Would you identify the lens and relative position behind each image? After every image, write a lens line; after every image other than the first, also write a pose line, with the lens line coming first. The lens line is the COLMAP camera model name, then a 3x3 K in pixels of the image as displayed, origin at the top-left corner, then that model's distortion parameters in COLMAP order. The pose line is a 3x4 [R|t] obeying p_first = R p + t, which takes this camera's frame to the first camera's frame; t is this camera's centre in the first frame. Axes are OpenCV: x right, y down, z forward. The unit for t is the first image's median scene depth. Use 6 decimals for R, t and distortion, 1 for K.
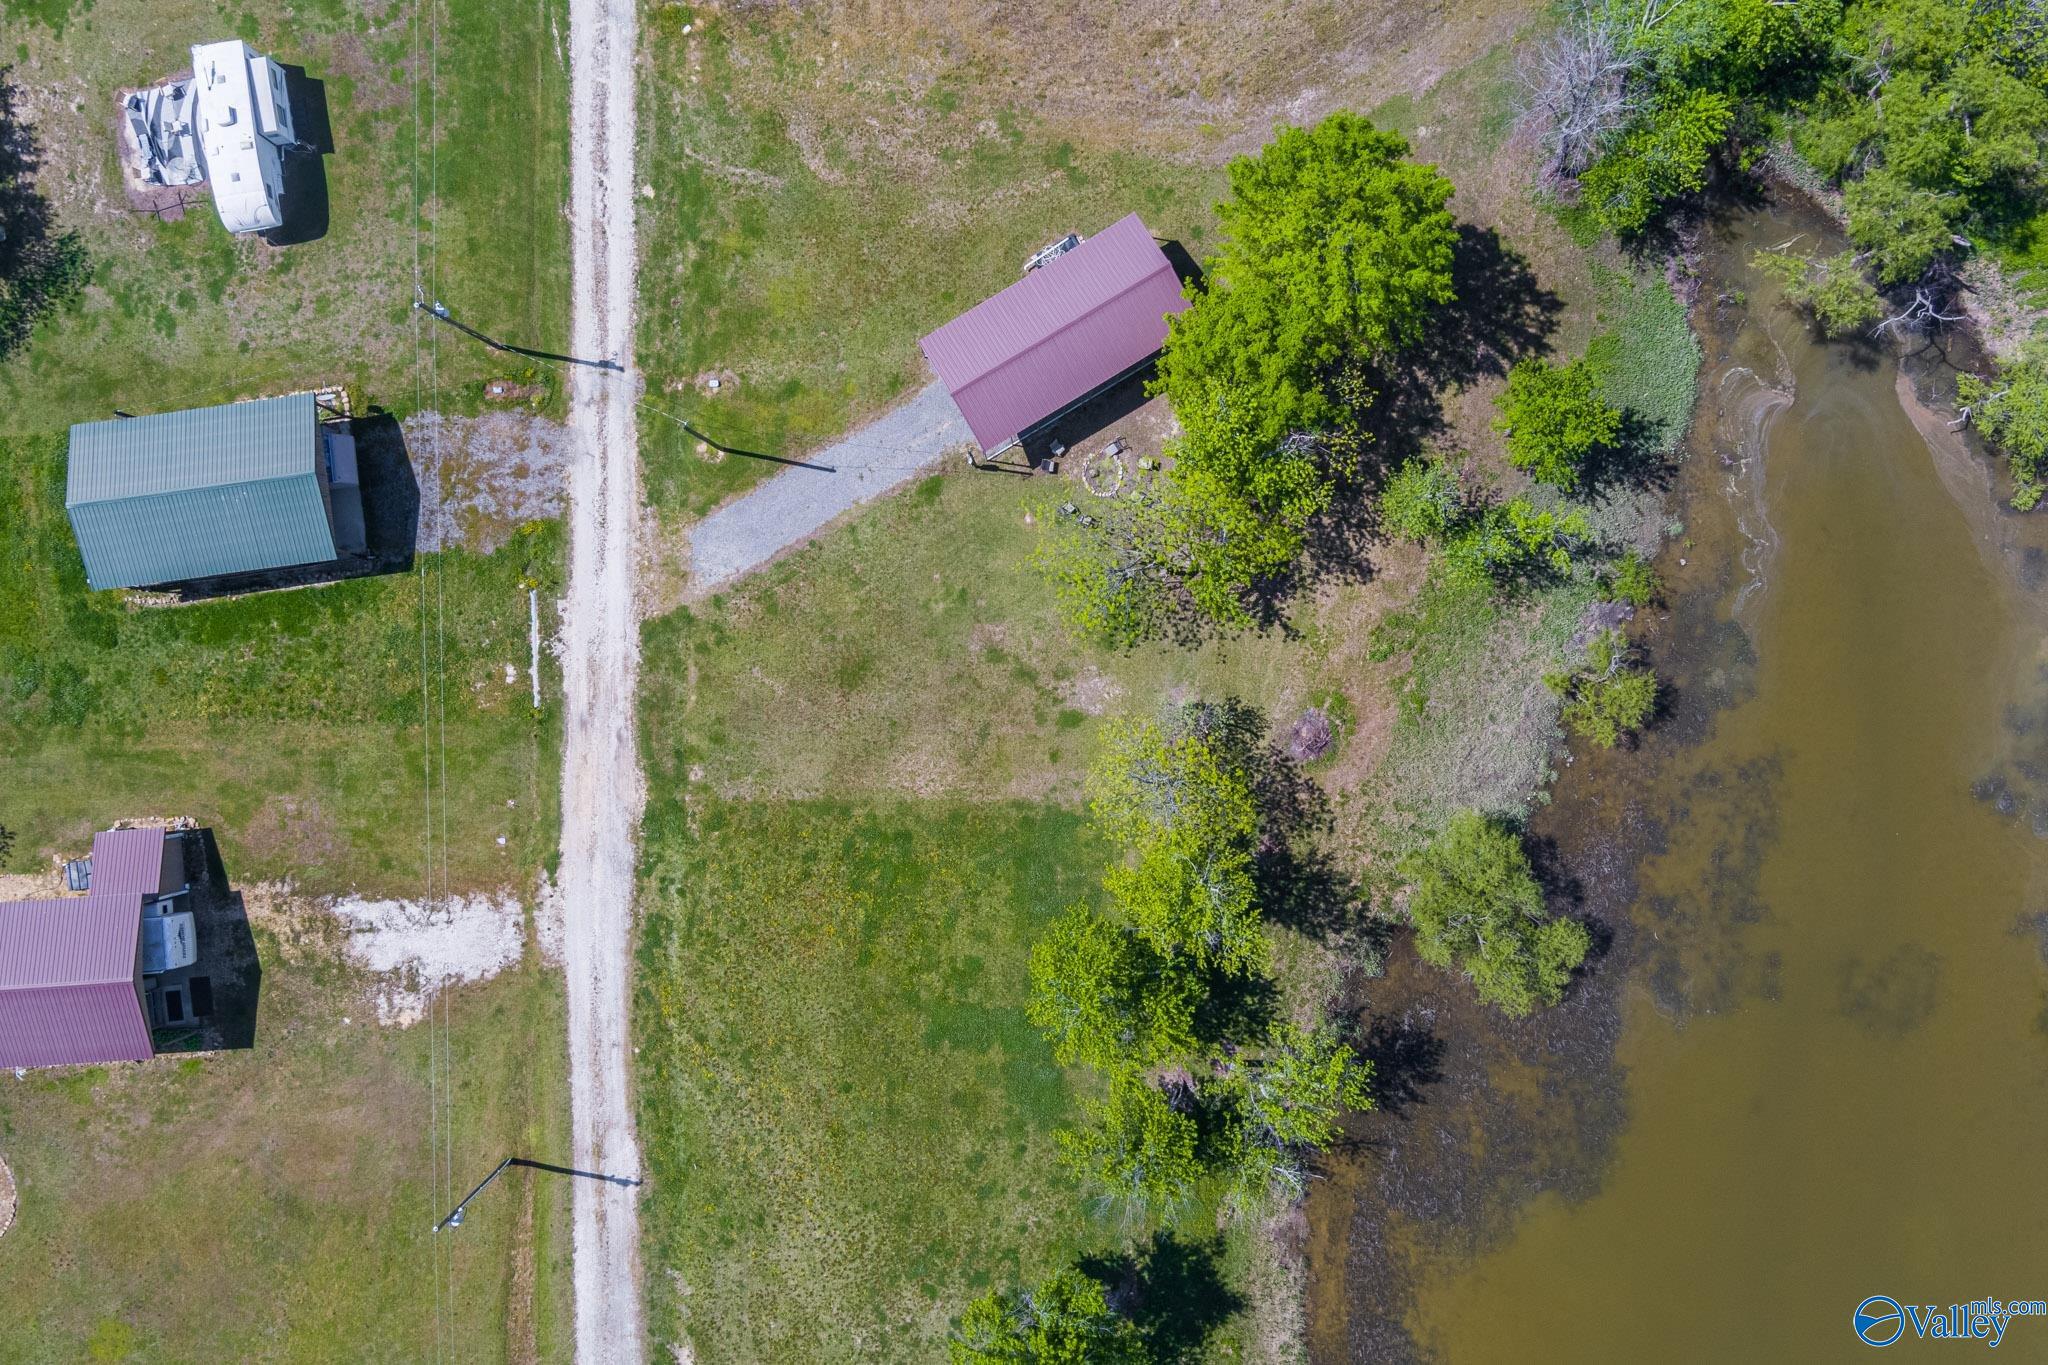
lens RADIAL K [[1662.3, 0, 1021.7], [0, 1662.3, 688.8], [0, 0, 1]] dist [-0.079503, 0.110935]
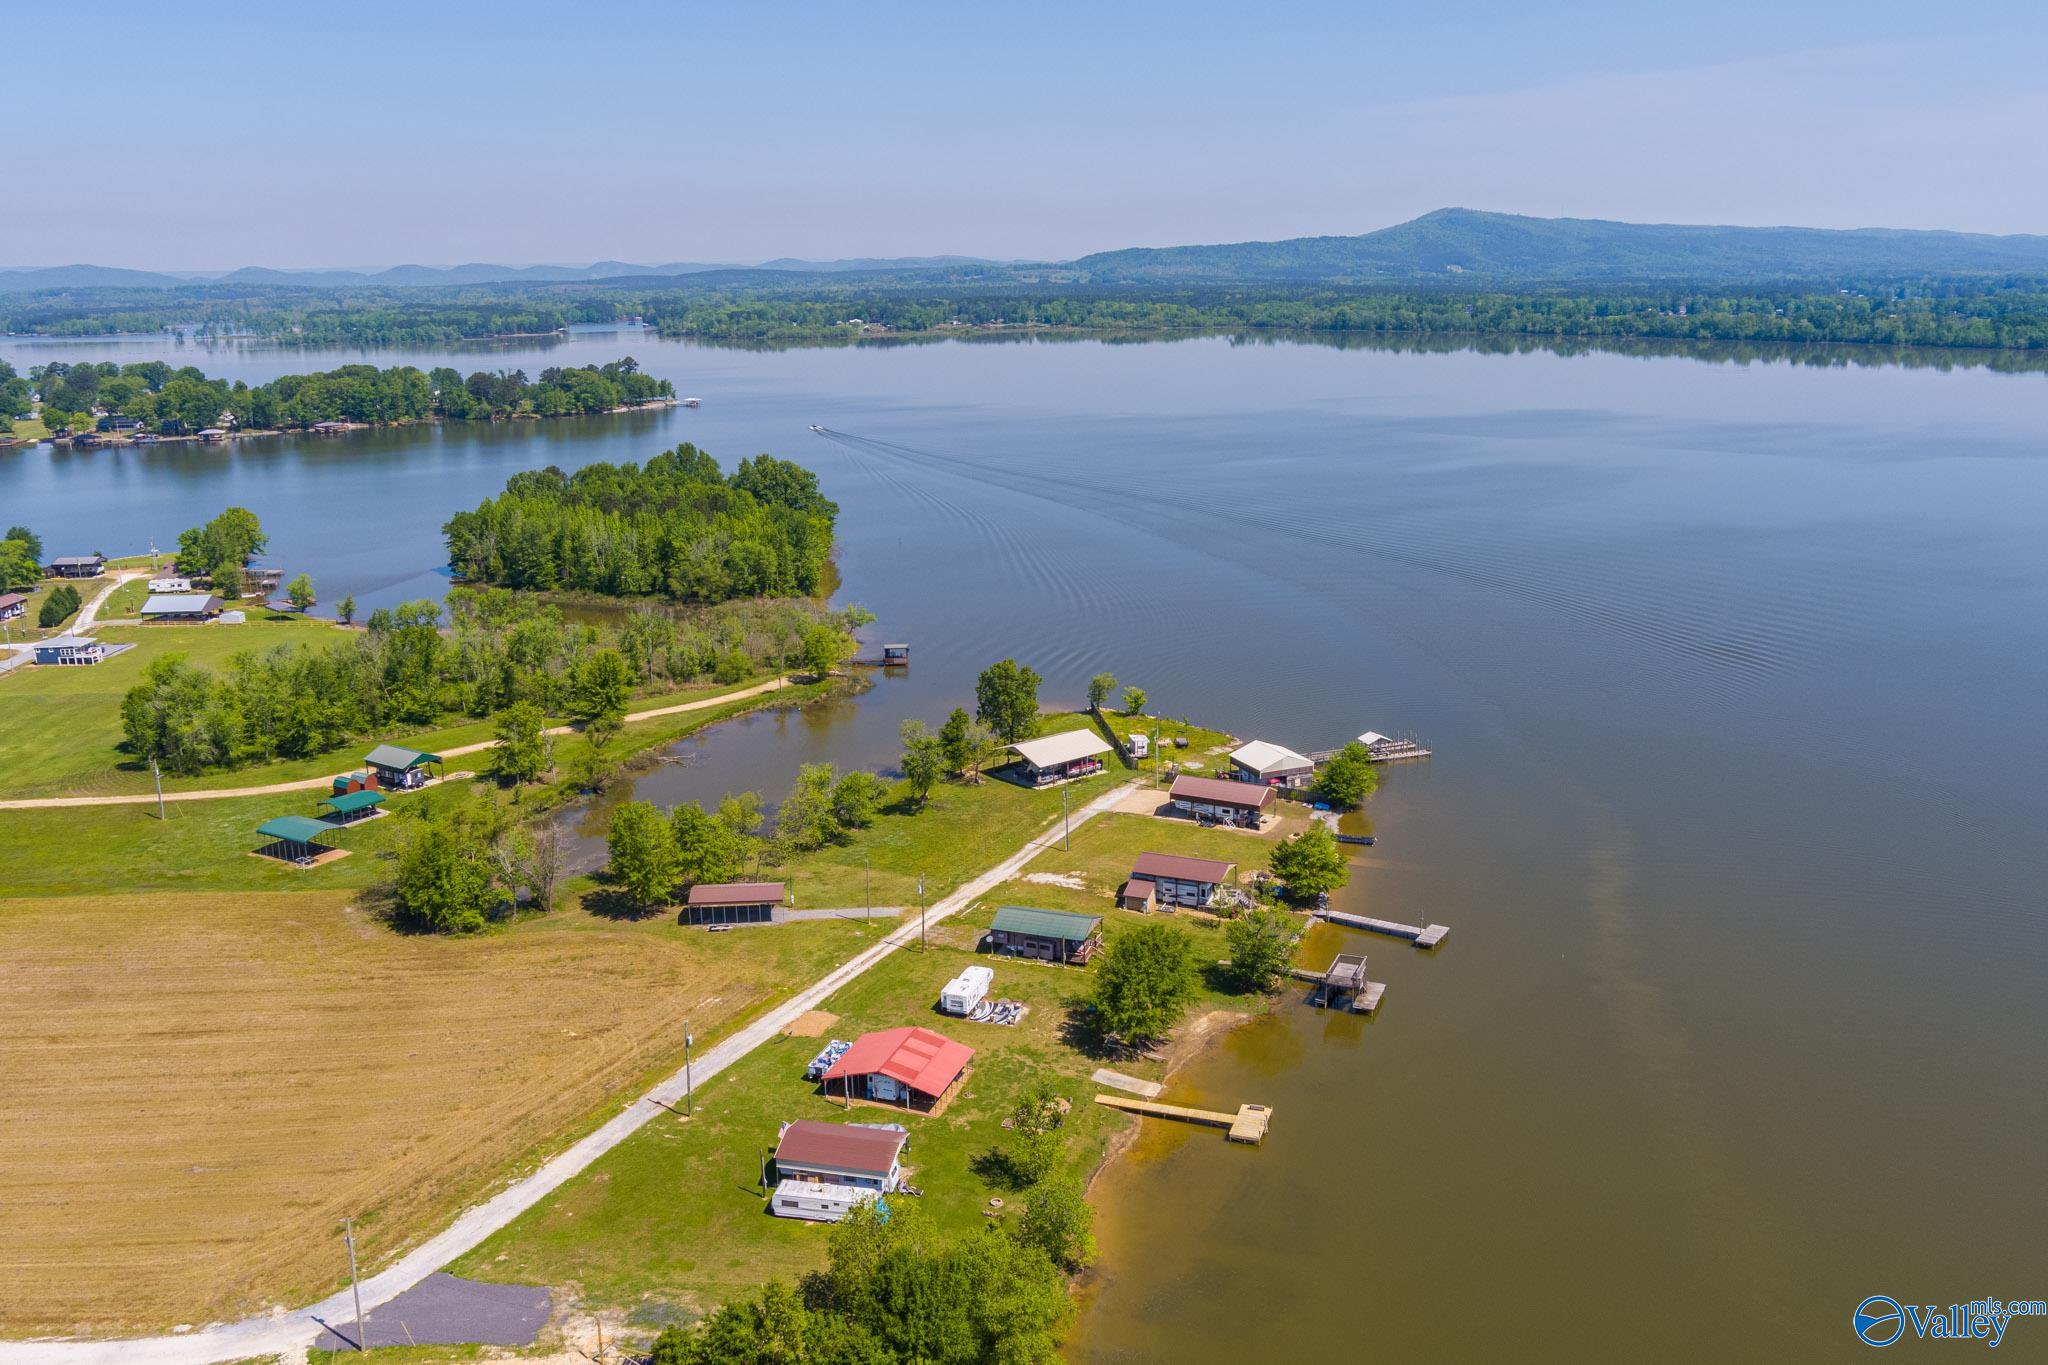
lens RADIAL K [[1662.3, 0, 1021.7], [0, 1662.3, 688.8], [0, 0, 1]] dist [-0.079503, 0.110935]
pose [[-0.886409, -0.089665, 0.454136, -1.531156], [0.461924, -0.235103, 0.855191, -2.156970], [0.030088, 0.967826, 0.249816, 0.004573]]
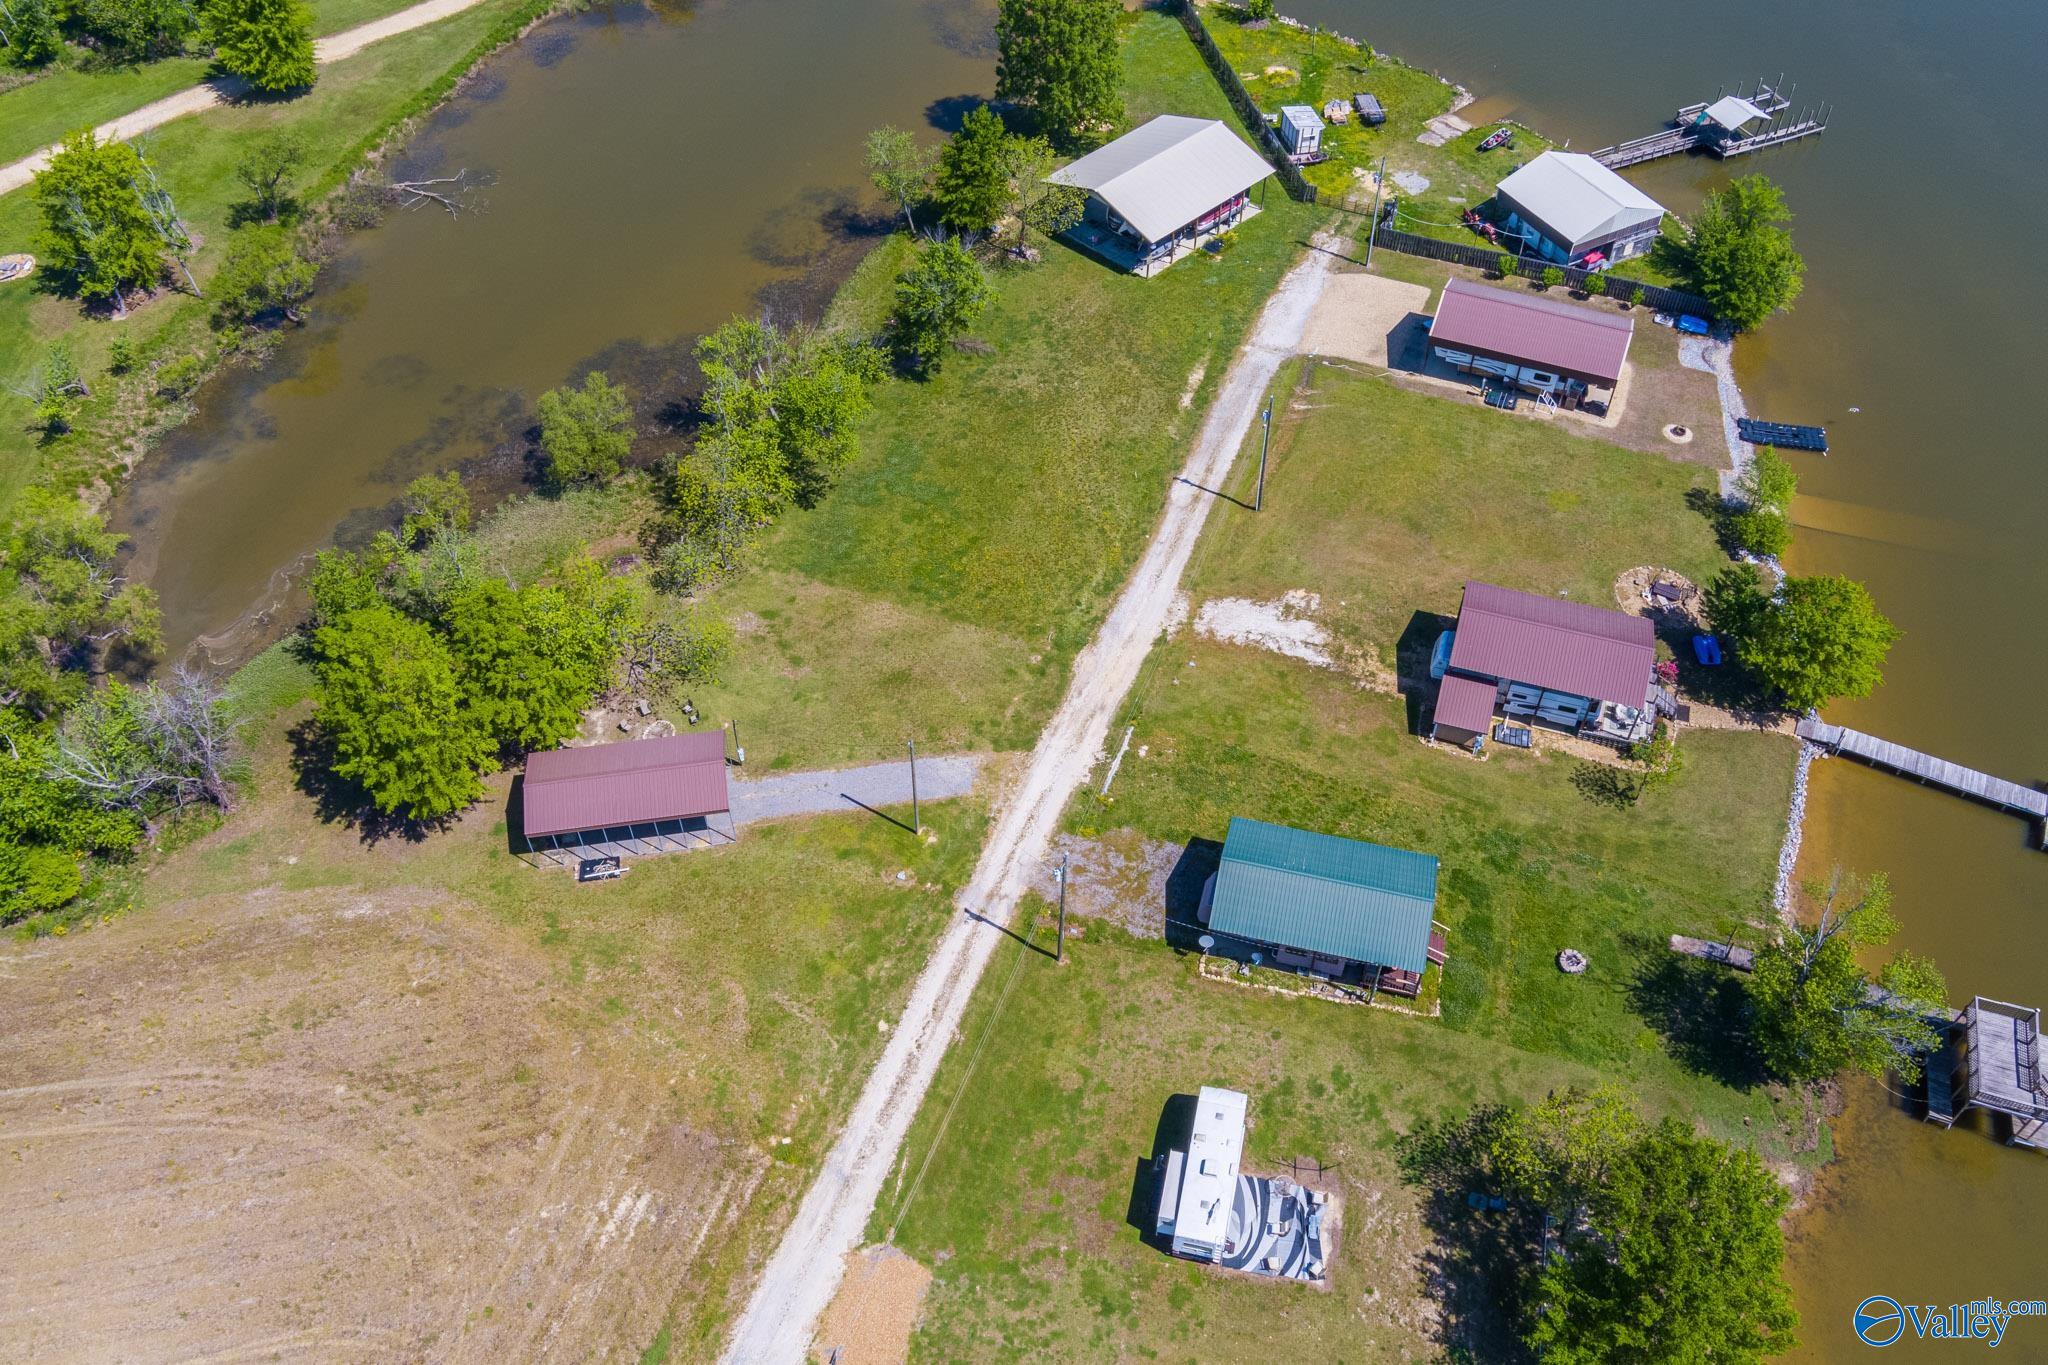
lens RADIAL K [[1662.3, 0, 1021.7], [0, 1662.3, 688.8], [0, 0, 1]] dist [-0.079503, 0.110935]
pose [[-0.927003, -0.269612, 0.260719, -0.542434], [0.374470, -0.704100, 0.603336, -0.779950], [0.020906, 0.656926, 0.753665, 0.004090]]
